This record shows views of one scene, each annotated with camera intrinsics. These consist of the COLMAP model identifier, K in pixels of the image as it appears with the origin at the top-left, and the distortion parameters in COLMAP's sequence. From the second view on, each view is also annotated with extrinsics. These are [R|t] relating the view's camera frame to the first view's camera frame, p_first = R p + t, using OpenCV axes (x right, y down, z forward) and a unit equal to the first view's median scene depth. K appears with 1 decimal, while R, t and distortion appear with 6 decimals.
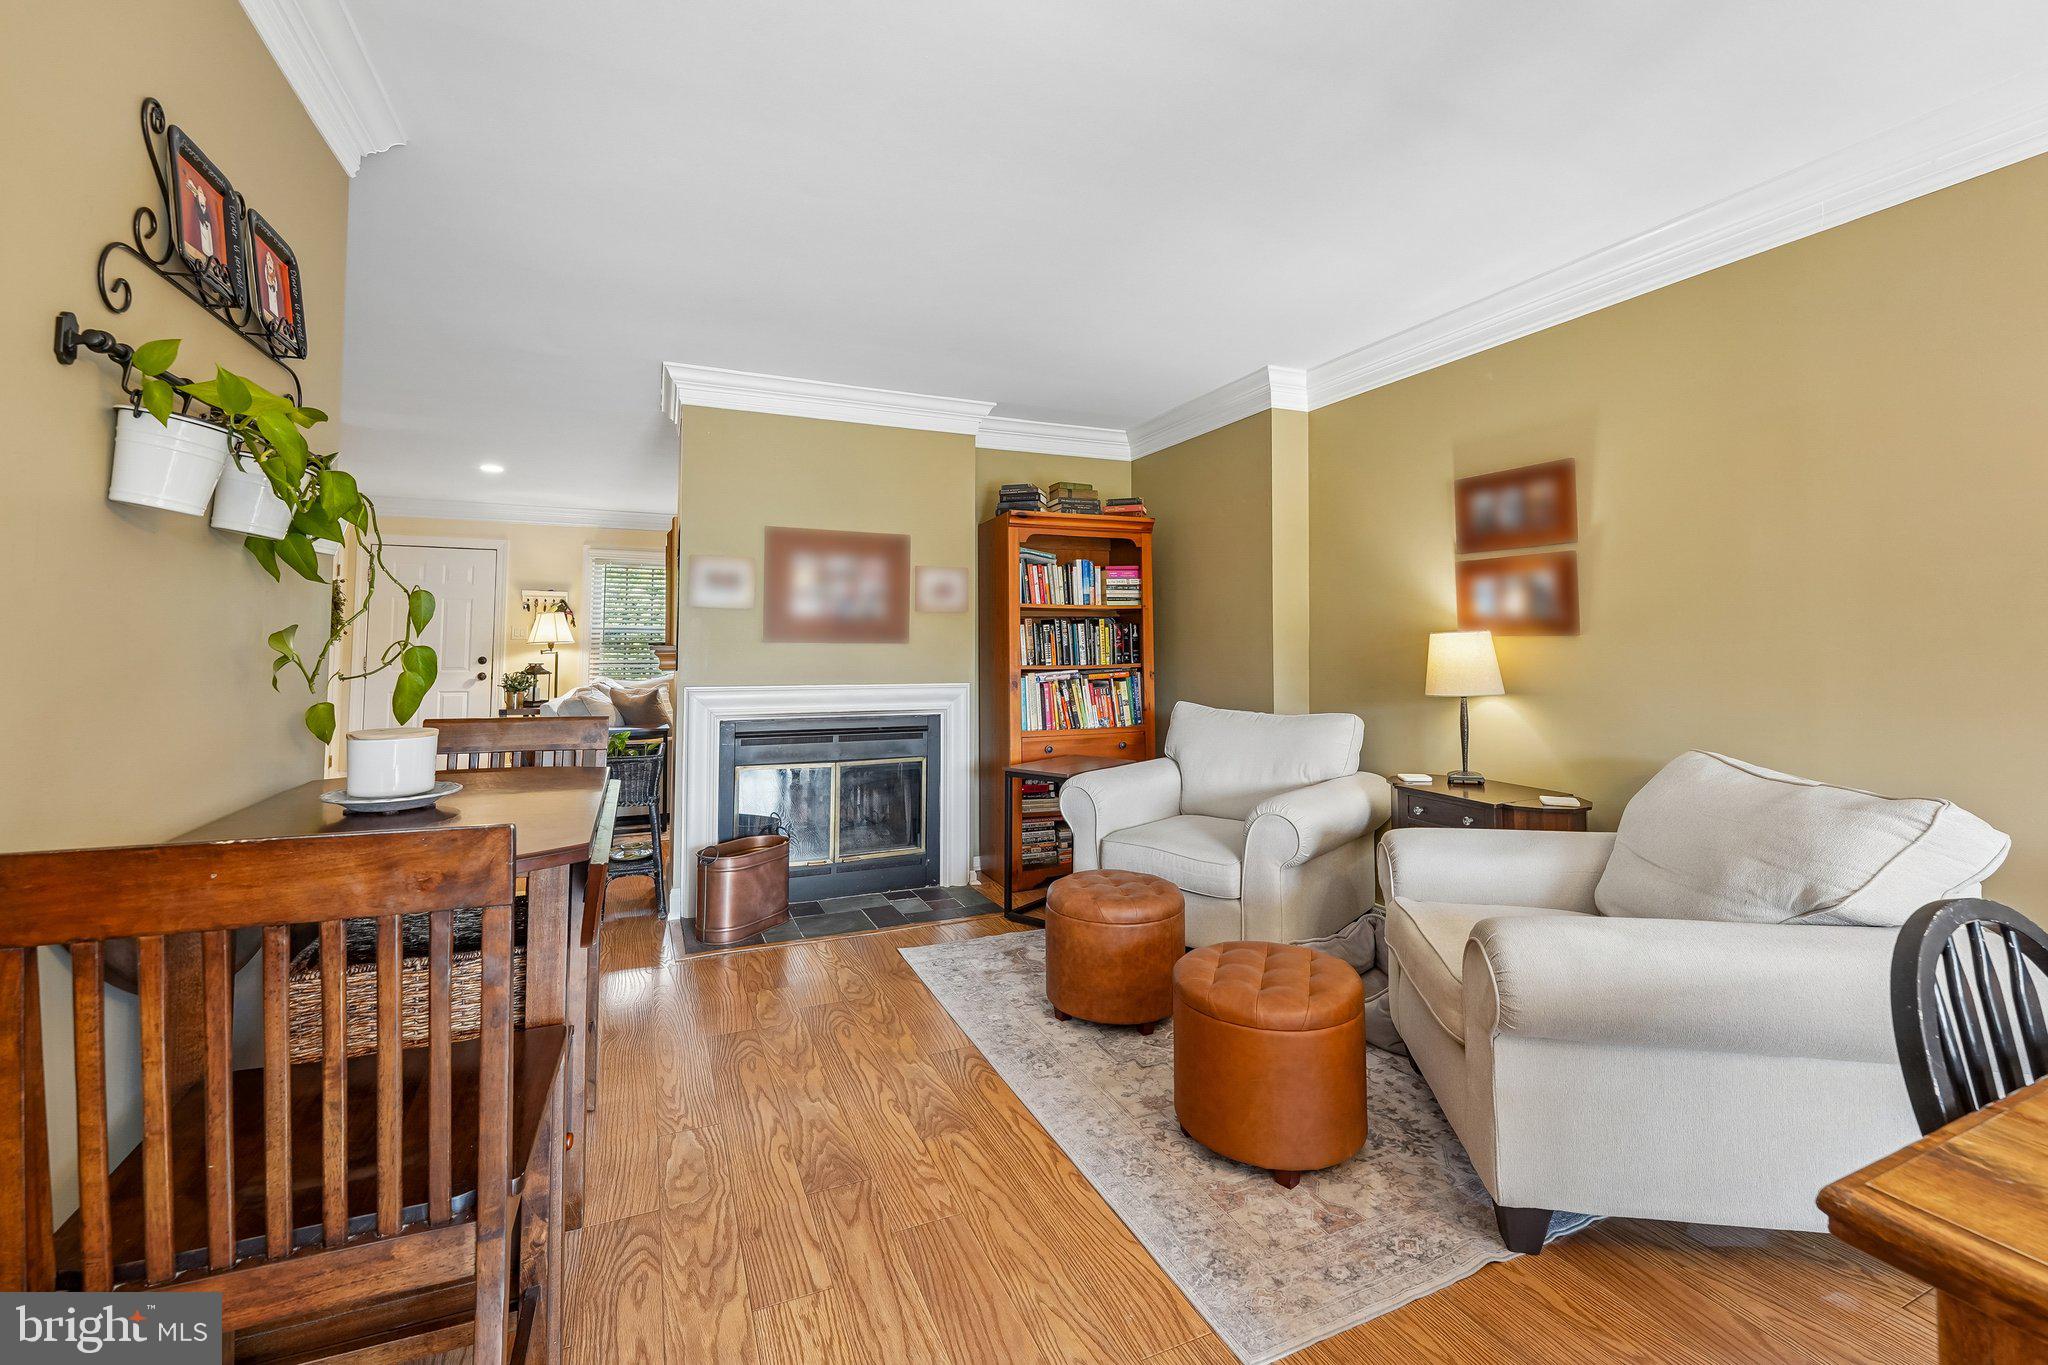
lens RADIAL K [[835.6, 0, 1008.6], [0, 835.6, 651.5], [0, 0, 1]] dist [-0.001409, -0.000190]
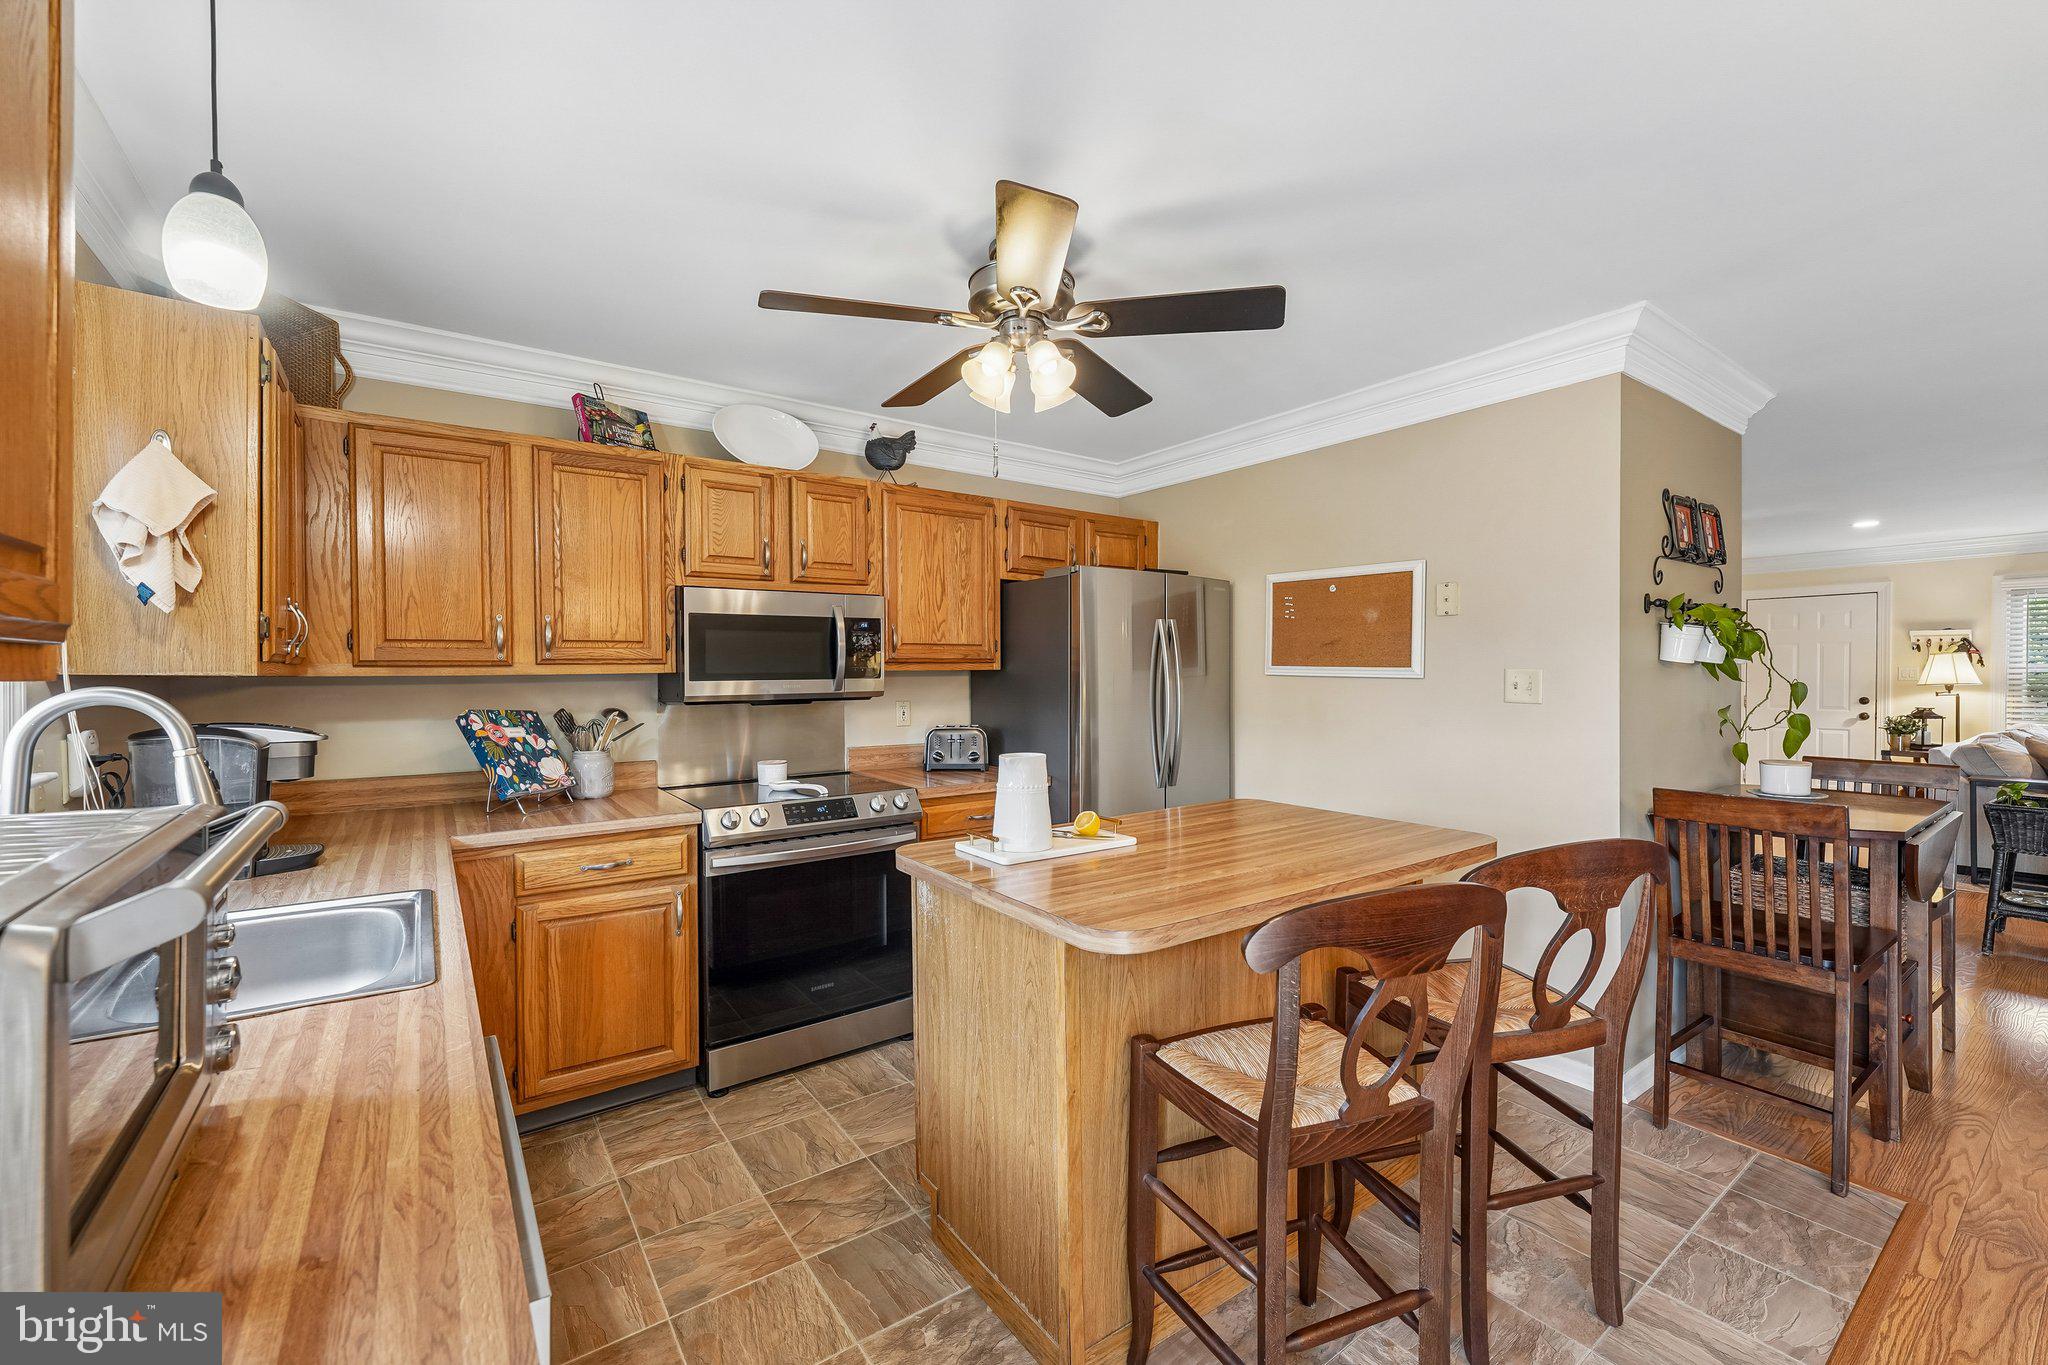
lens RADIAL K [[835.6, 0, 1008.6], [0, 835.6, 651.5], [0, 0, 1]] dist [-0.001409, -0.000190]
pose [[0.199726, -0.032891, -0.979300, 0.234545], [0.005938, 0.999459, -0.032357, -0.031233], [0.979834, 0.000648, 0.199813, -0.334751]]
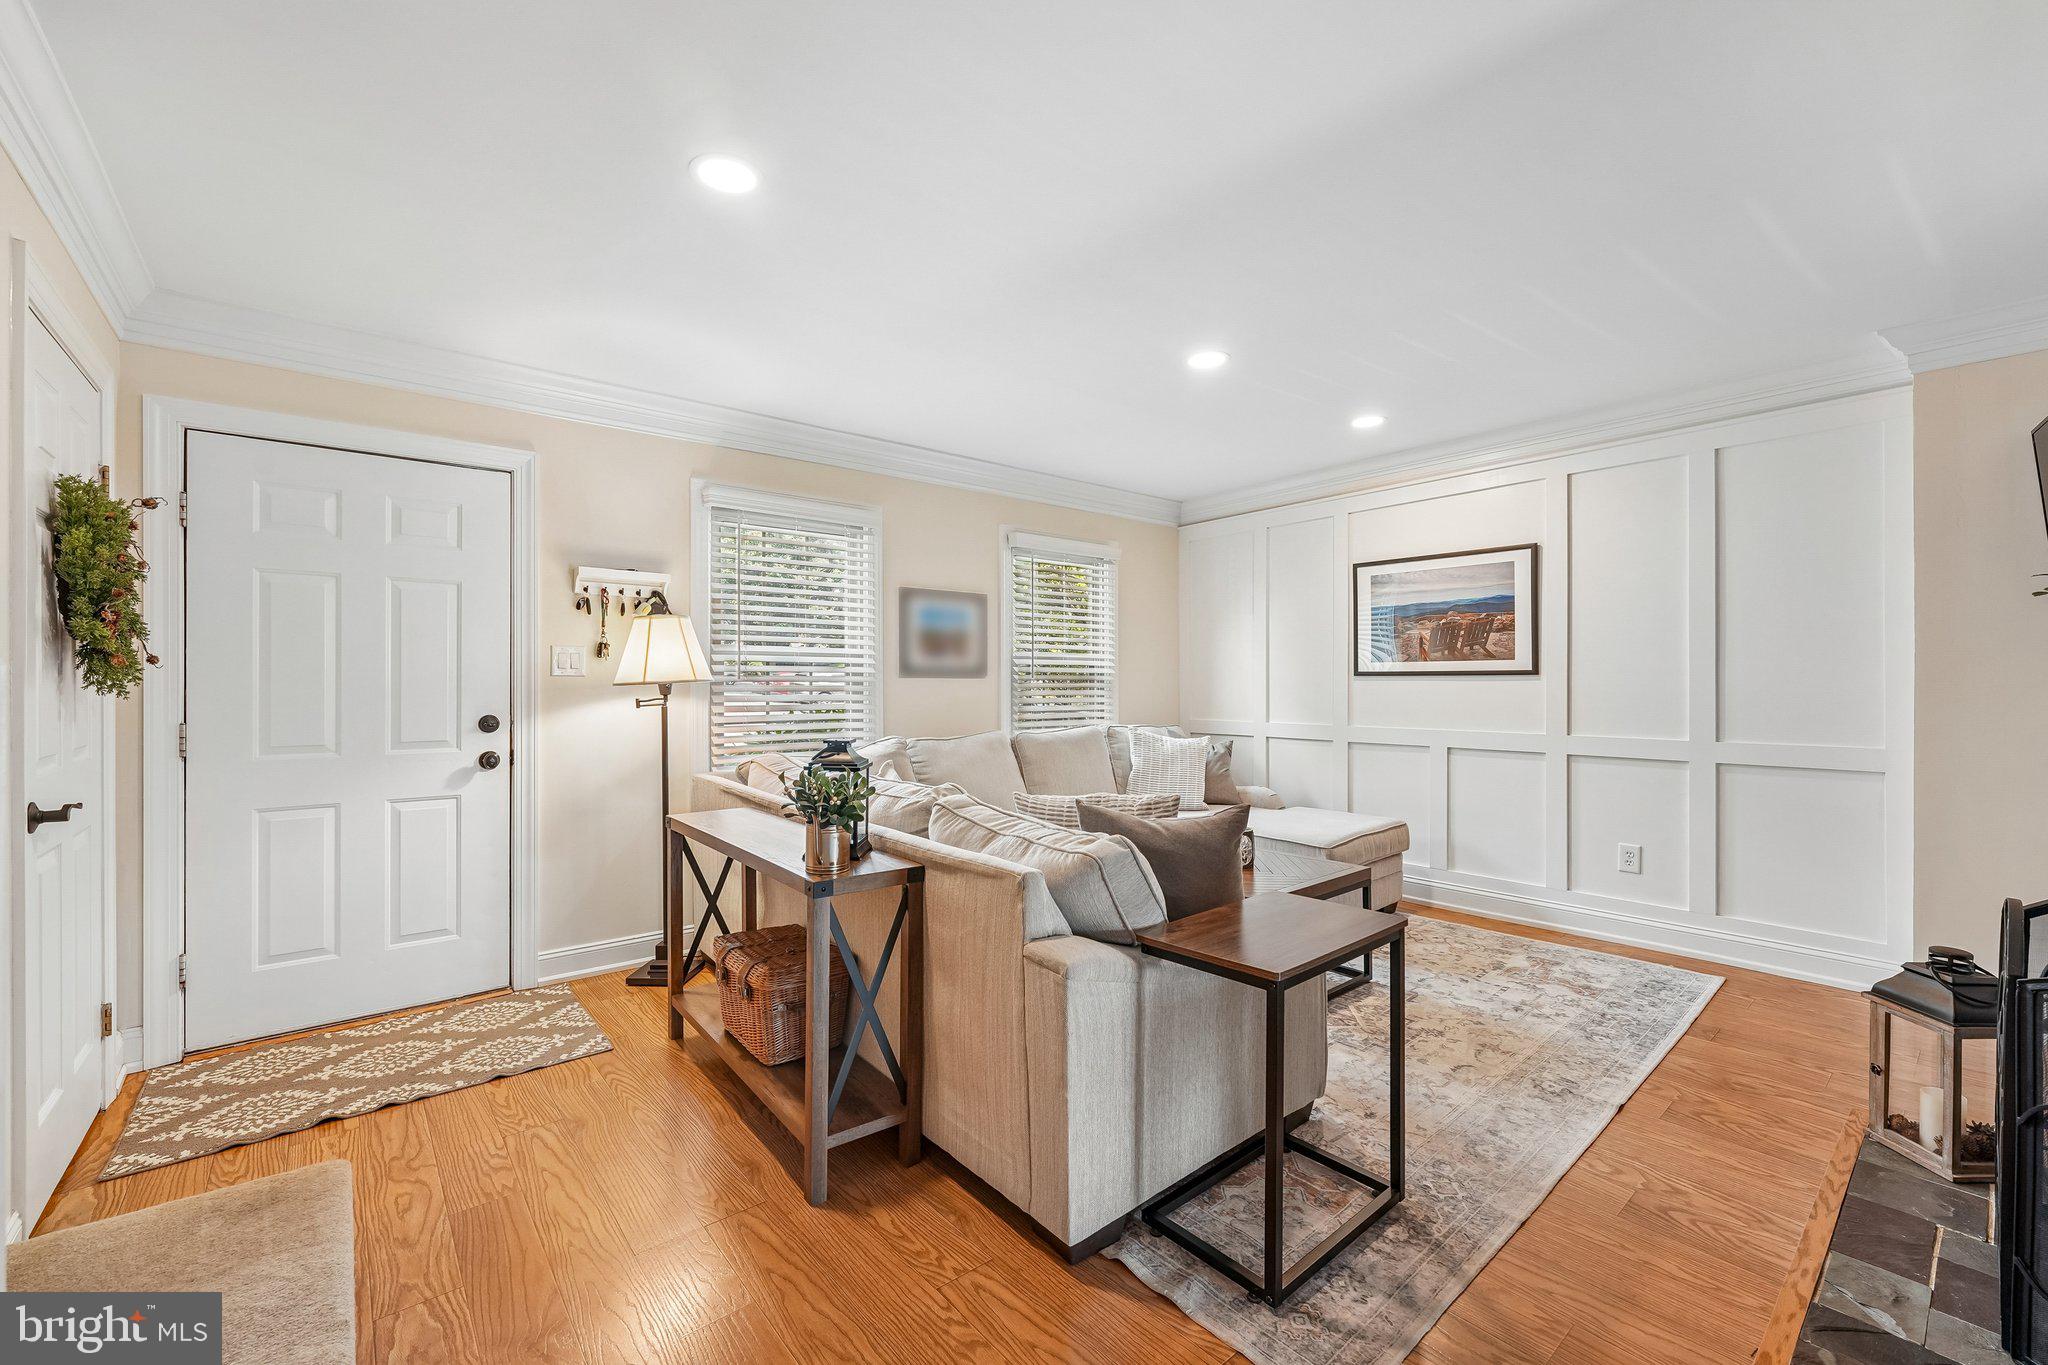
lens RADIAL K [[838.4, 0, 1024.5], [0, 838.4, 685.9], [0, 0, 1]] dist [0.027580, 0.000073]
pose [[0.954319, -0.014194, 0.298453, -0.655880], [0.011054, 0.999864, 0.012203, -0.015154], [-0.298586, -0.008347, 0.954346, 0.654185]]
